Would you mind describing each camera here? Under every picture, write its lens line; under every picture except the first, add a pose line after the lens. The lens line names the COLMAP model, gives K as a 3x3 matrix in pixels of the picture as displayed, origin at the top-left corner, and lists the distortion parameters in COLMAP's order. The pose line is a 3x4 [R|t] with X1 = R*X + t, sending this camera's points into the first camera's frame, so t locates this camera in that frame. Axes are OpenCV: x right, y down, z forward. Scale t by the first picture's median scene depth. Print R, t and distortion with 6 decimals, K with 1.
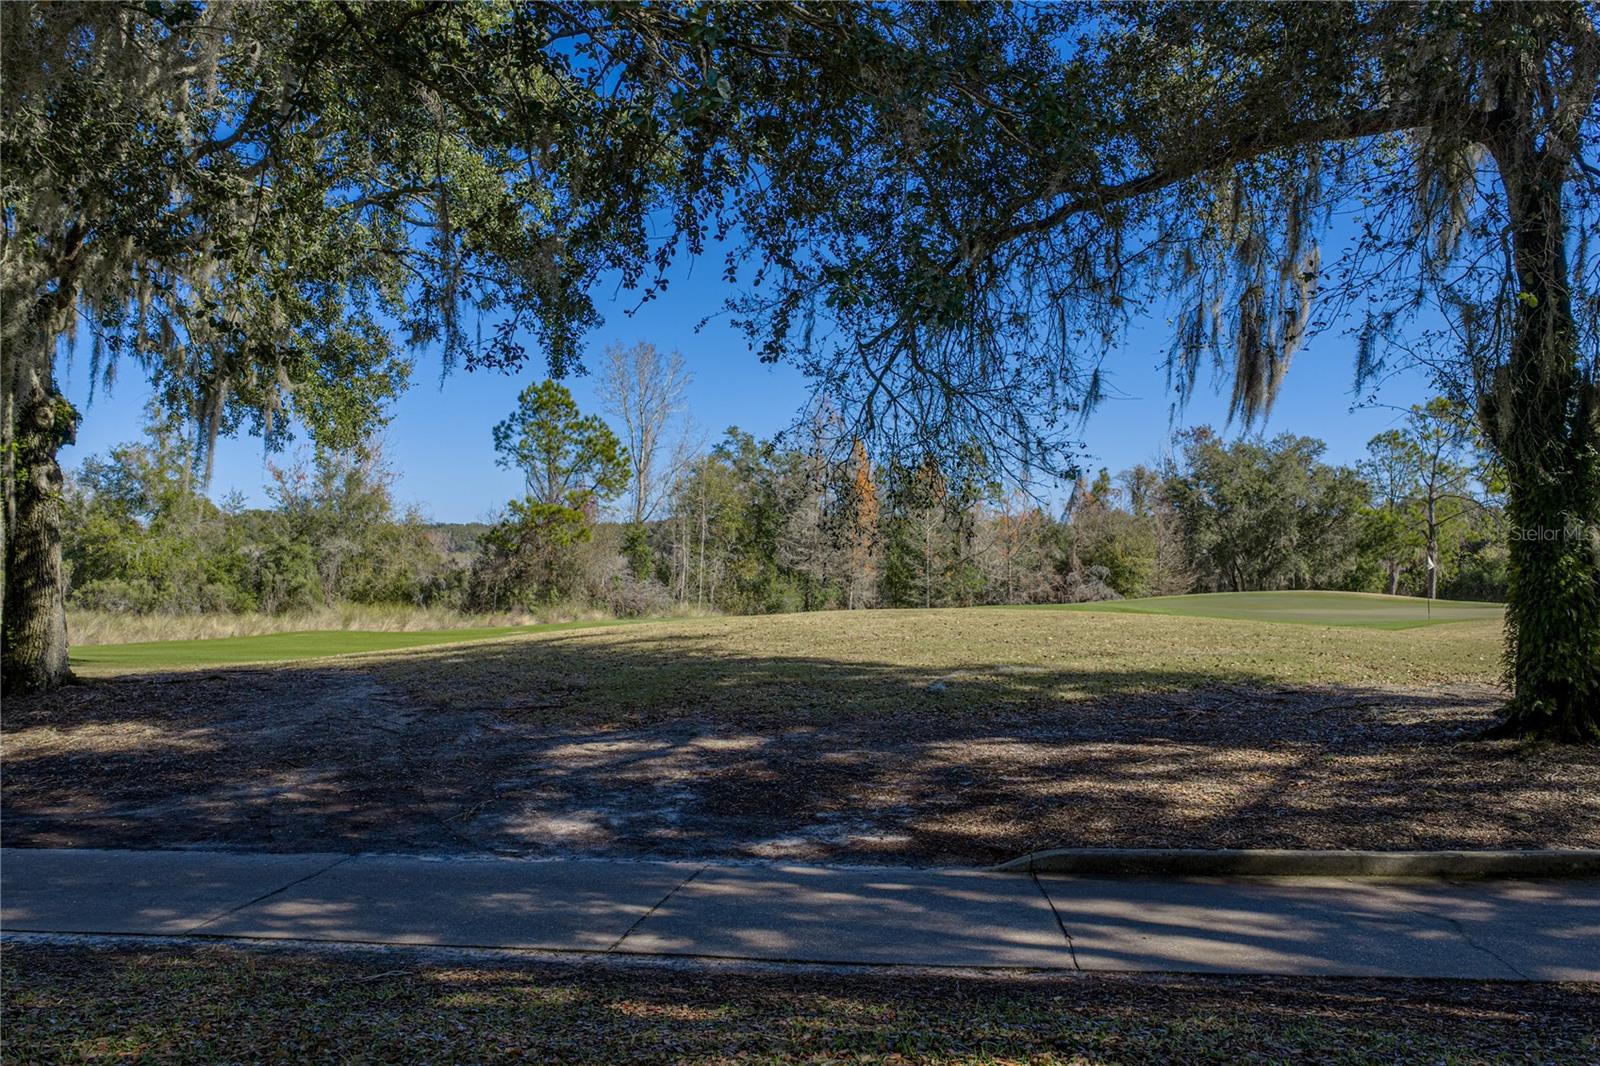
lens RADIAL K [[1319.8, 0, 800.0], [0, 1319.8, 533.0], [0, 0, 1]] dist [0.026907, -0.040955]
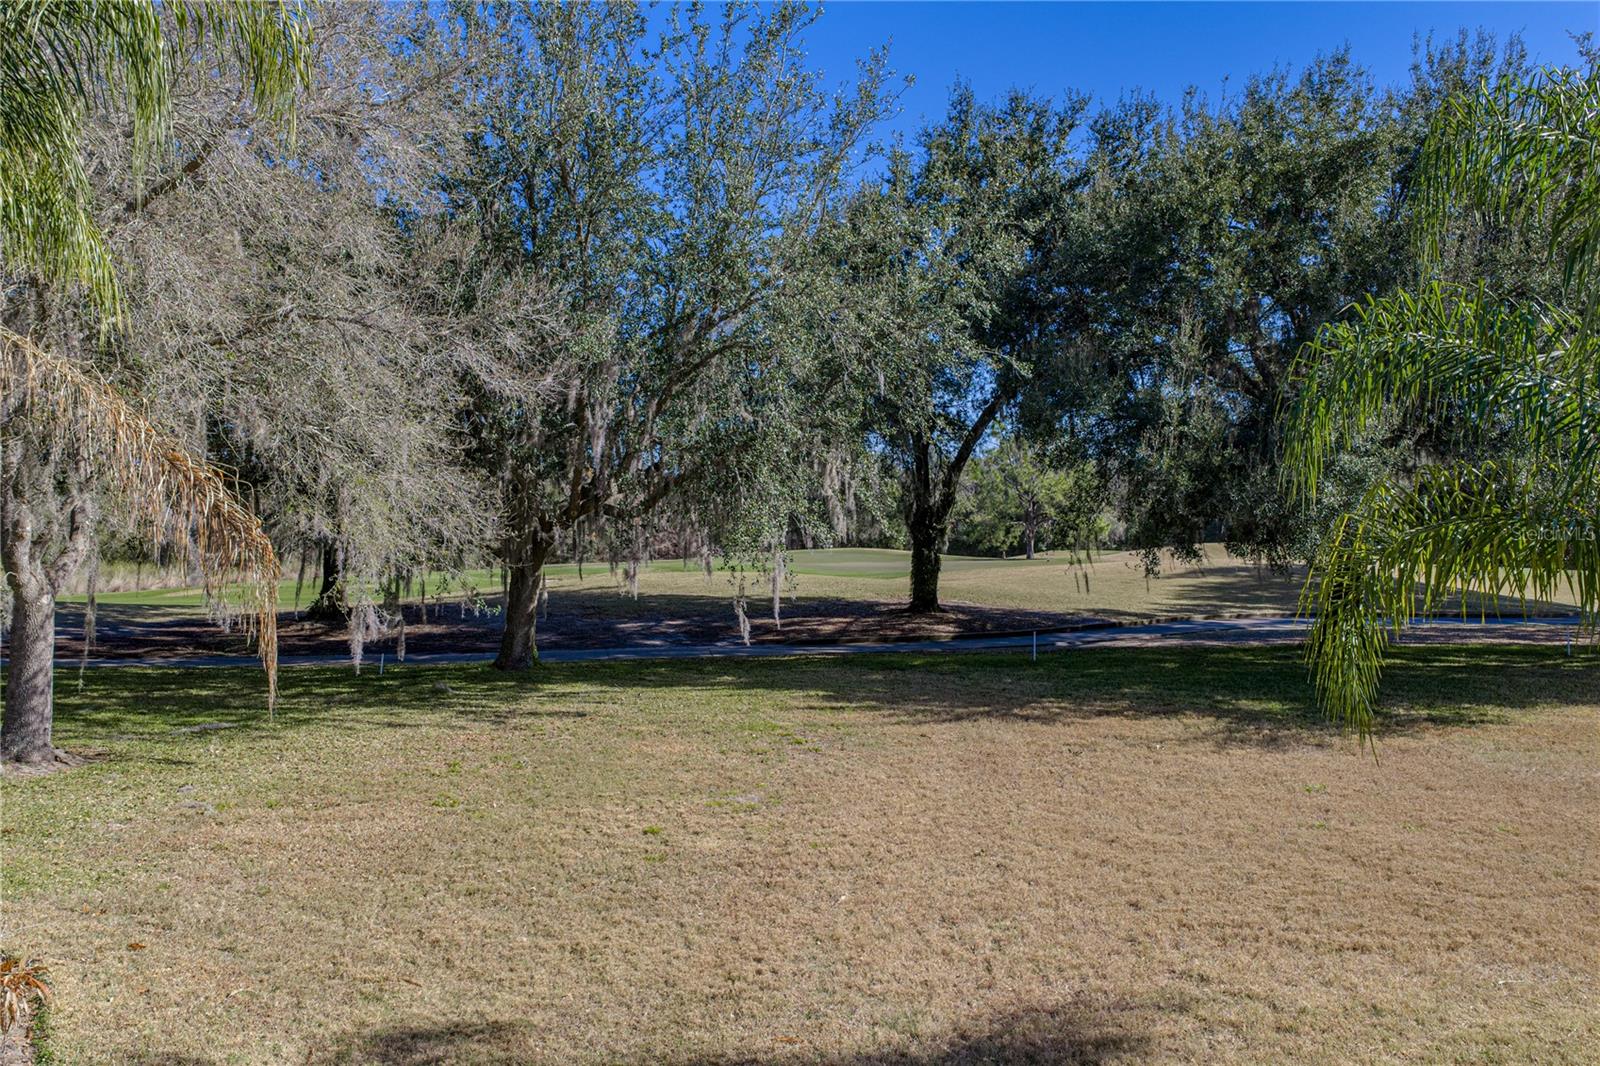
lens RADIAL K [[1319.8, 0, 800.0], [0, 1319.8, 533.0], [0, 0, 1]] dist [0.026907, -0.040955]
pose [[0.947536, -0.002971, 0.319635, -0.871100], [-0.010505, 0.999127, 0.040427, -0.197474], [-0.319477, -0.041664, 0.946678, -2.252433]]
